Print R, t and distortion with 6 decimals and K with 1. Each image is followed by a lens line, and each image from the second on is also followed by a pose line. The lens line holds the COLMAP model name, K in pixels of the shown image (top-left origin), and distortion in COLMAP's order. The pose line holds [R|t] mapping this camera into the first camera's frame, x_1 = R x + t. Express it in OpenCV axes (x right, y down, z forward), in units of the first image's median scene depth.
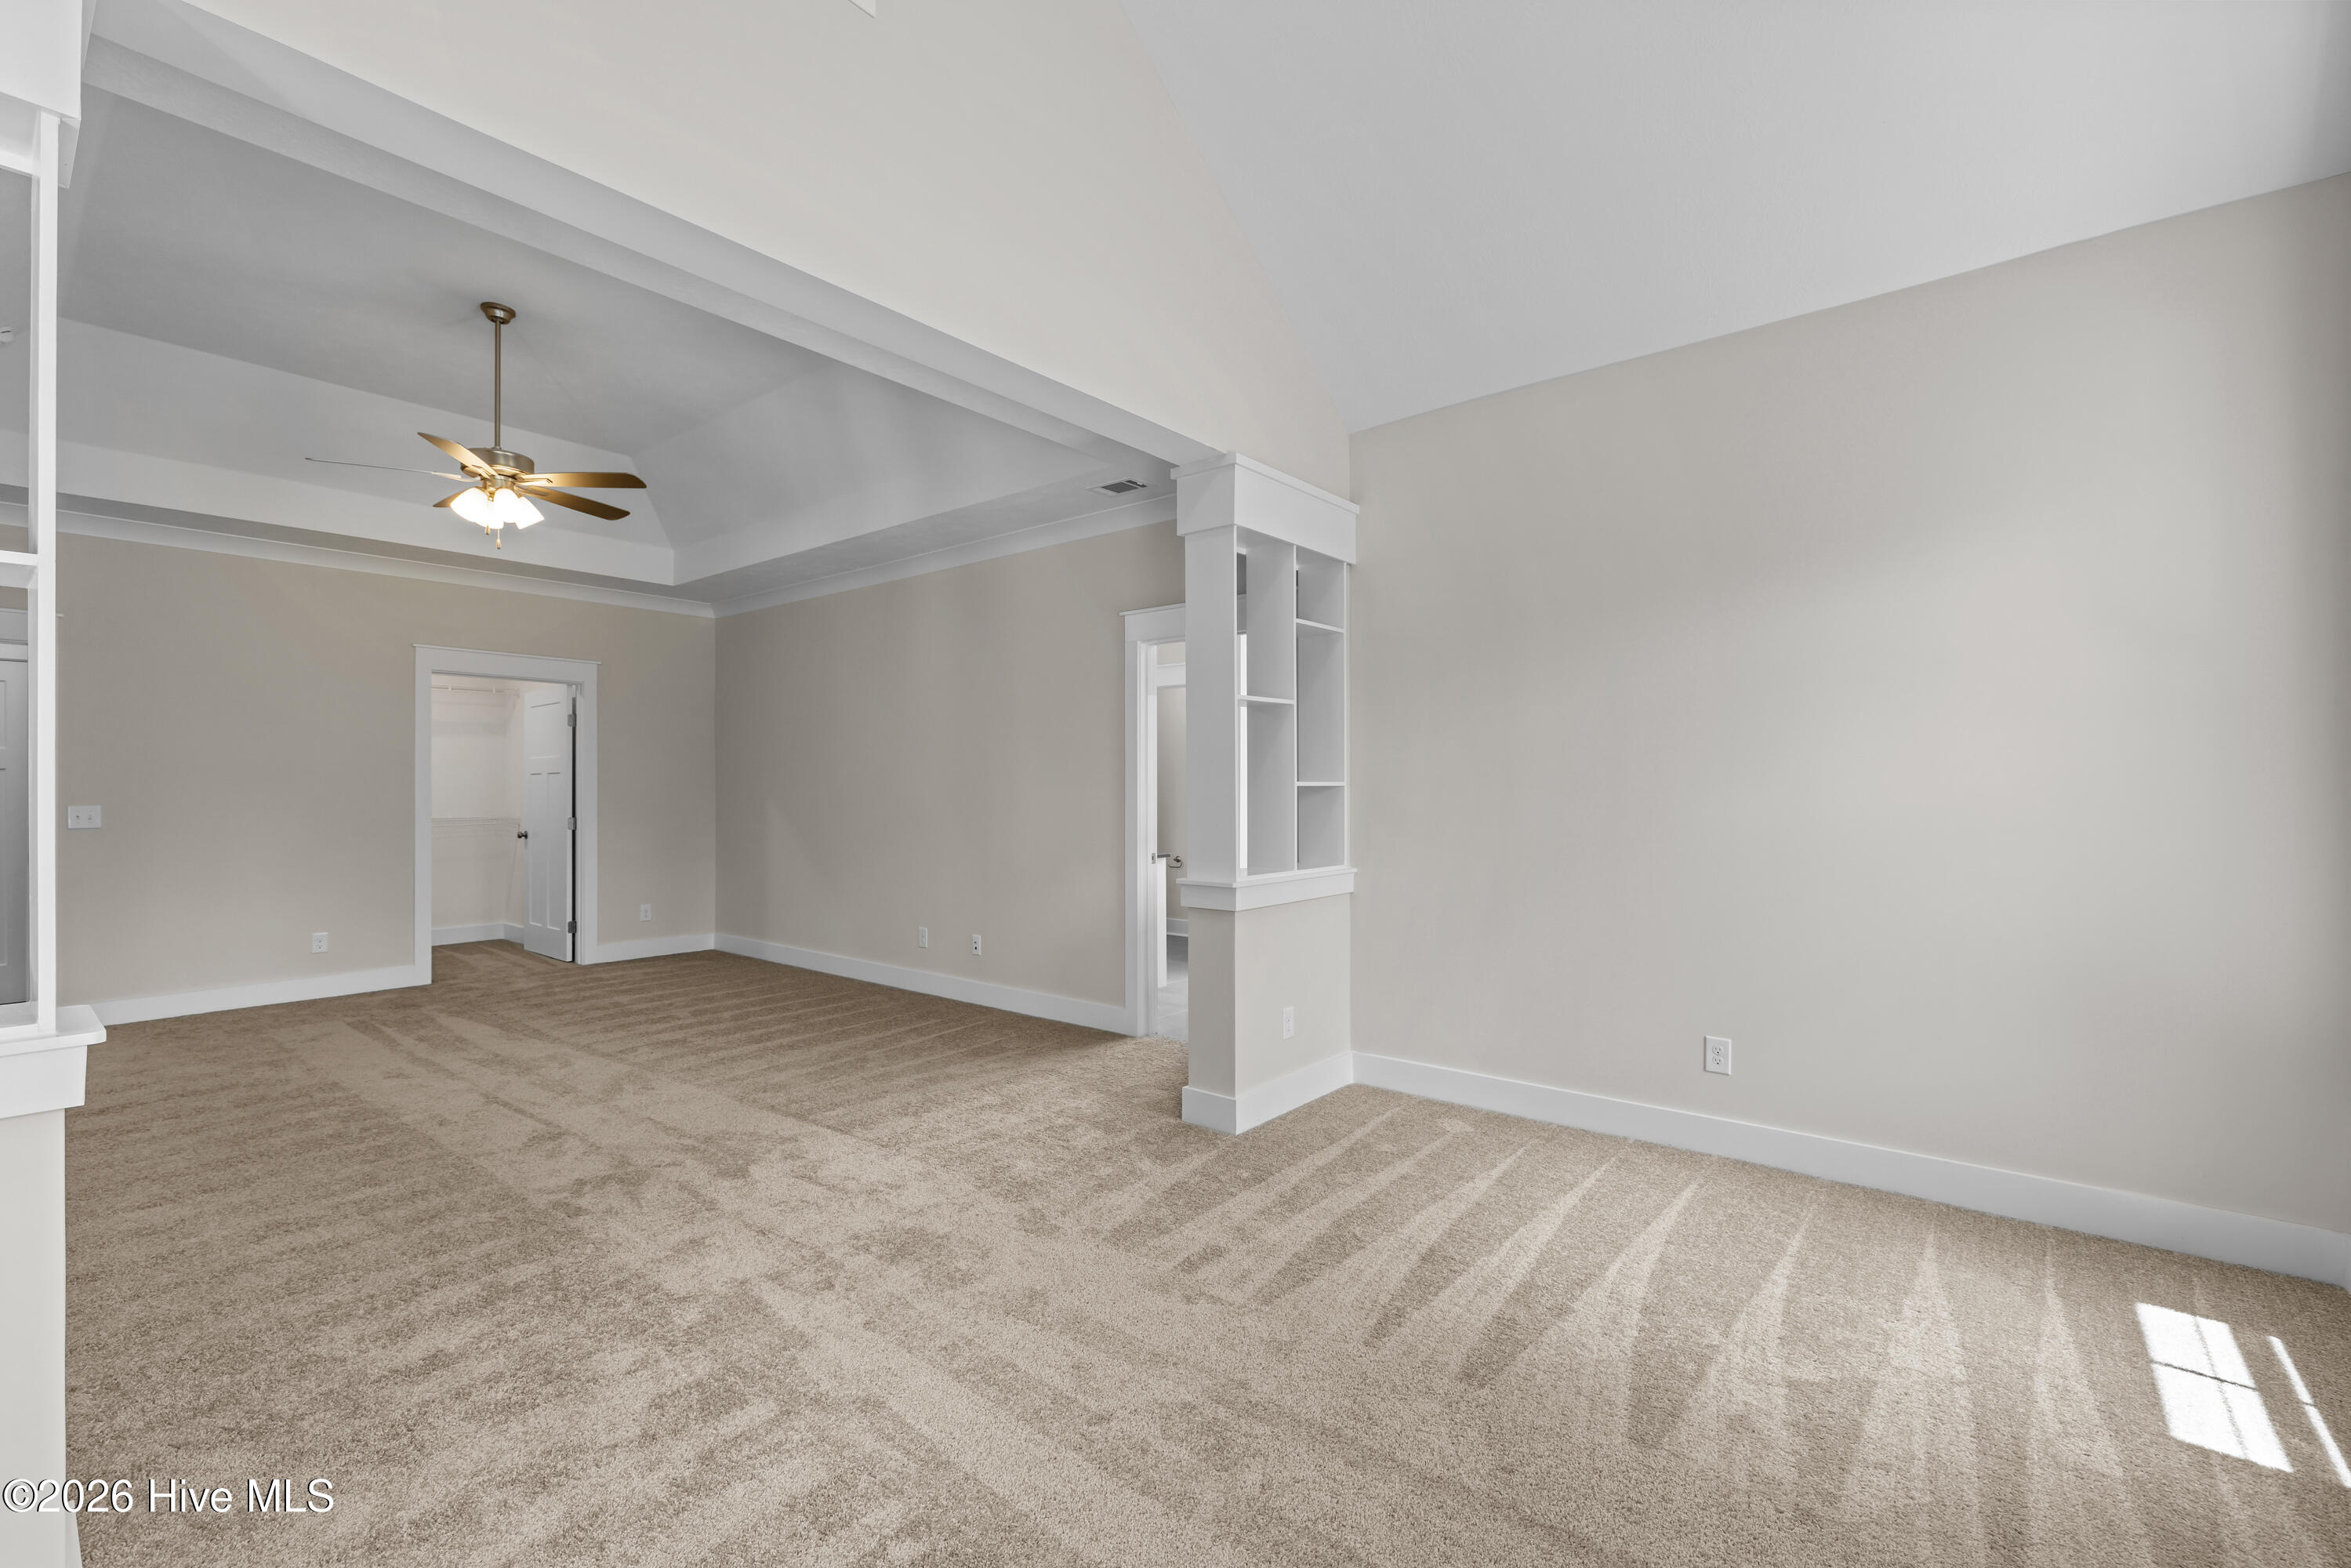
lens RADIAL K [[1013.8, 0, 1157.0], [0, 1013.8, 783.9], [0, 0, 1]] dist [-0.004285, 0.001001]
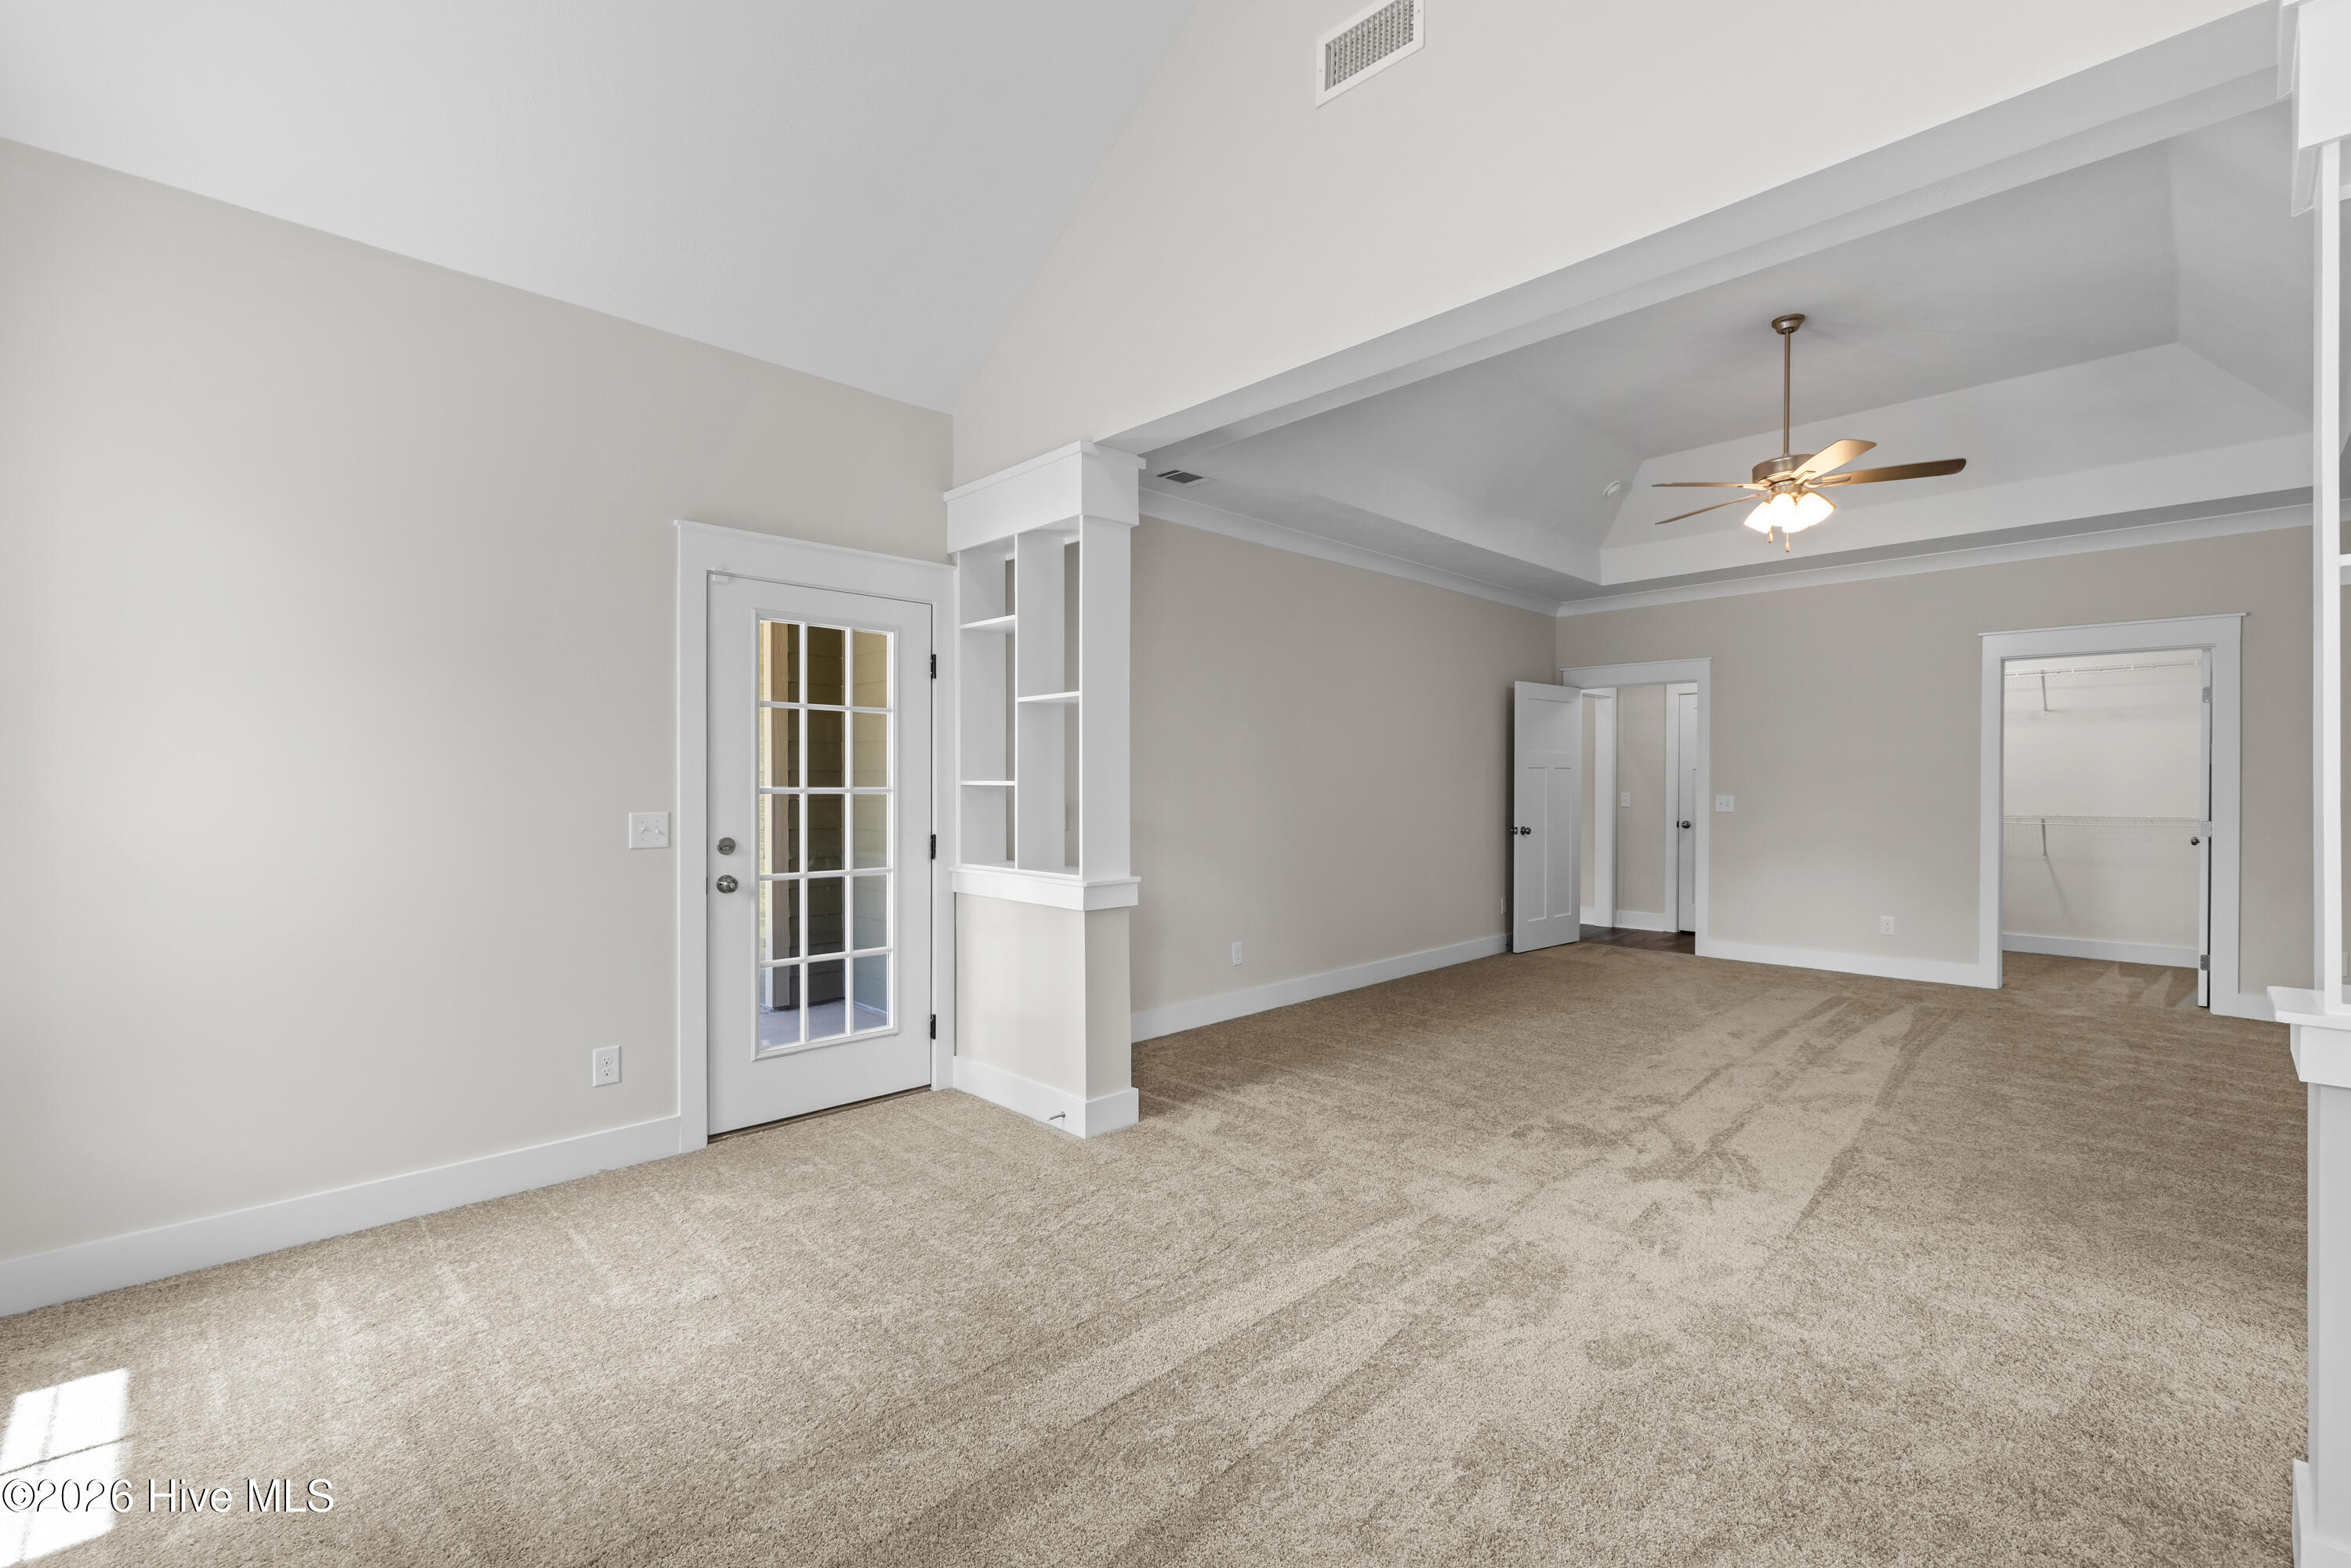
lens RADIAL K [[1013.8, 0, 1163.8], [0, 1013.8, 784.5], [0, 0, 1]] dist [-0.004285, 0.001001]
pose [[-0.116851, 0.003339, -0.993144, 0.545626], [0.004466, 0.999986, 0.002836, 0.000105], [0.993139, -0.004103, -0.116865, 0.585809]]
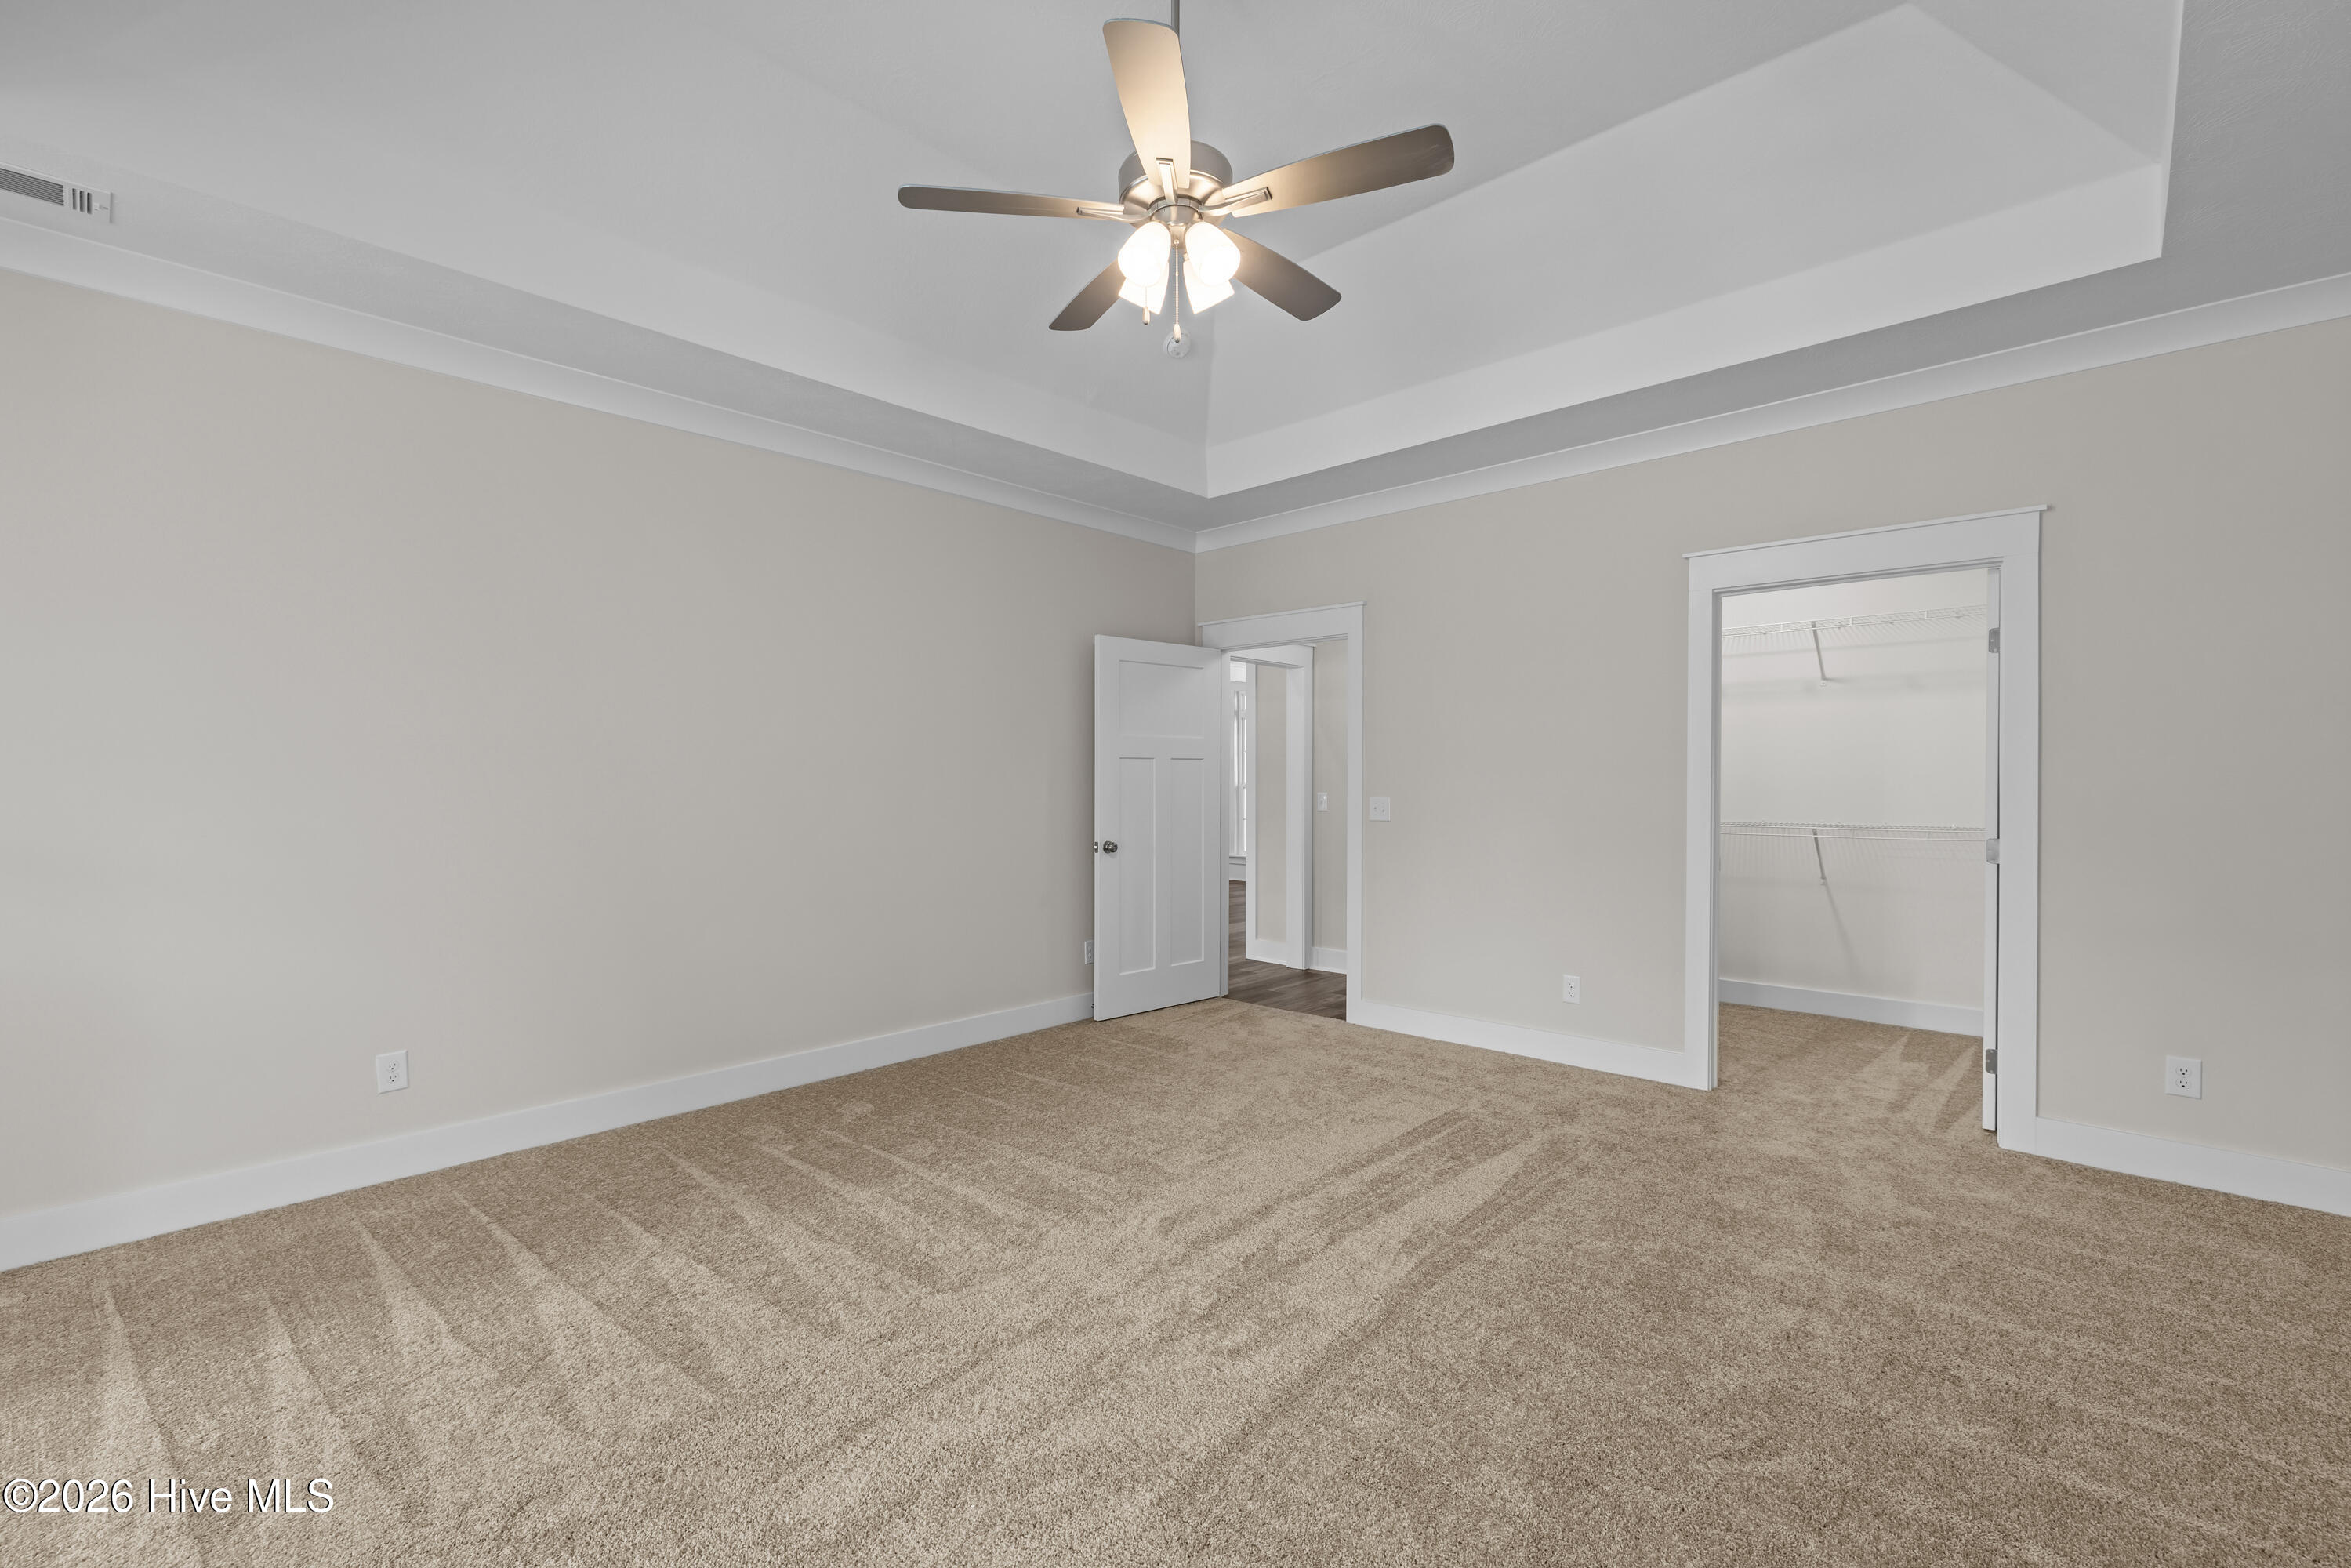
lens RADIAL K [[1013.8, 0, 1168.9], [0, 1013.8, 781.2], [0, 0, 1]] dist [-0.004285, 0.001001]
pose [[-0.067182, 0.001428, -0.997740, -0.123785], [0.005026, 0.999987, 0.001092, 0.006789], [0.997728, -0.004941, -0.067188, 1.238555]]
